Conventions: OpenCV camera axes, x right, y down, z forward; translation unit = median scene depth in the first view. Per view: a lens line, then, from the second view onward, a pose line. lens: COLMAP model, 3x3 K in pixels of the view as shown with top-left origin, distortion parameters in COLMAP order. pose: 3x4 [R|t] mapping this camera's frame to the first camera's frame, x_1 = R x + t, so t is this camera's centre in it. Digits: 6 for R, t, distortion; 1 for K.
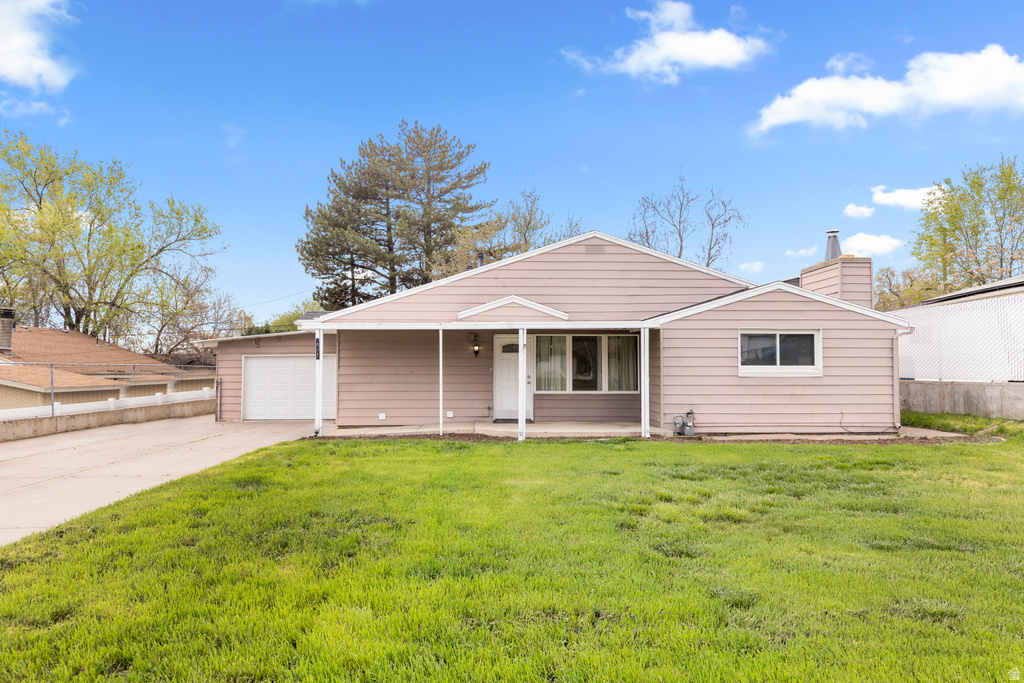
lens RADIAL K [[631.5, 0, 500.0], [0, 631.5, 339.9], [0, 0, 1]] dist [-0.003573, 0.001900]
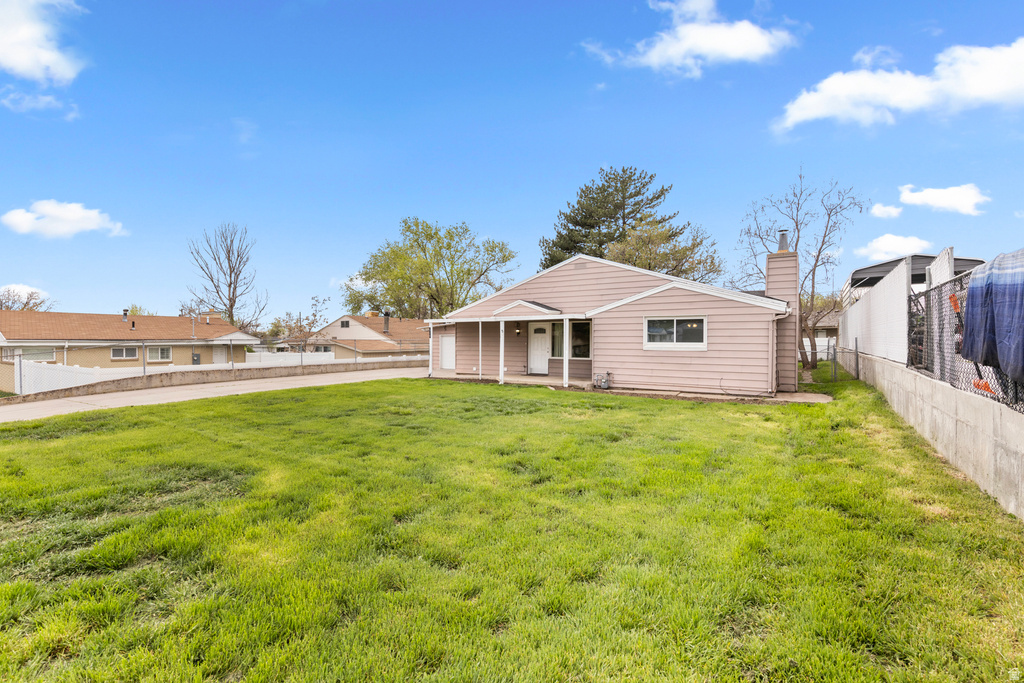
lens RADIAL K [[466.3, 0, 501.1], [0, 466.3, 345.4], [0, 0, 1]] dist [0.001916, -0.000575]
pose [[0.814259, 0.009304, -0.580427, 0.751250], [0.025726, 0.998311, 0.052094, -0.016398], [0.579931, -0.057350, 0.812645, -0.053408]]
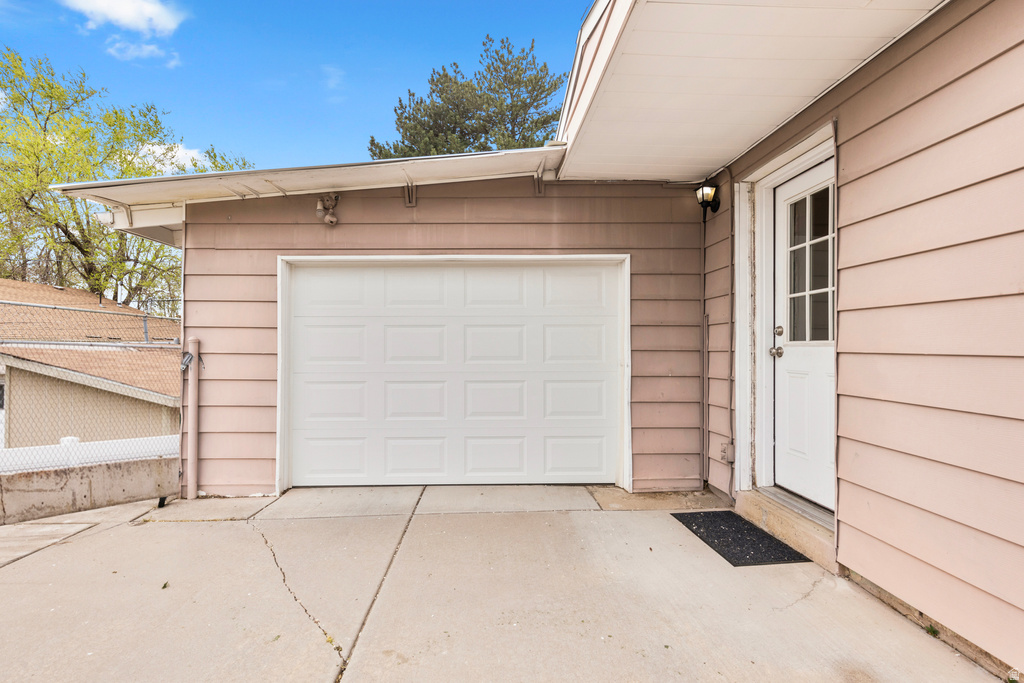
lens RADIAL K [[466.3, 0, 501.1], [0, 466.3, 345.4], [0, 0, 1]] dist [0.001916, -0.000575]
pose [[0.999716, 0.000389, 0.023842, -0.399449], [-0.001423, 0.999059, 0.043360, 0.068403], [-0.023803, -0.043381, 0.998775, 1.003385]]
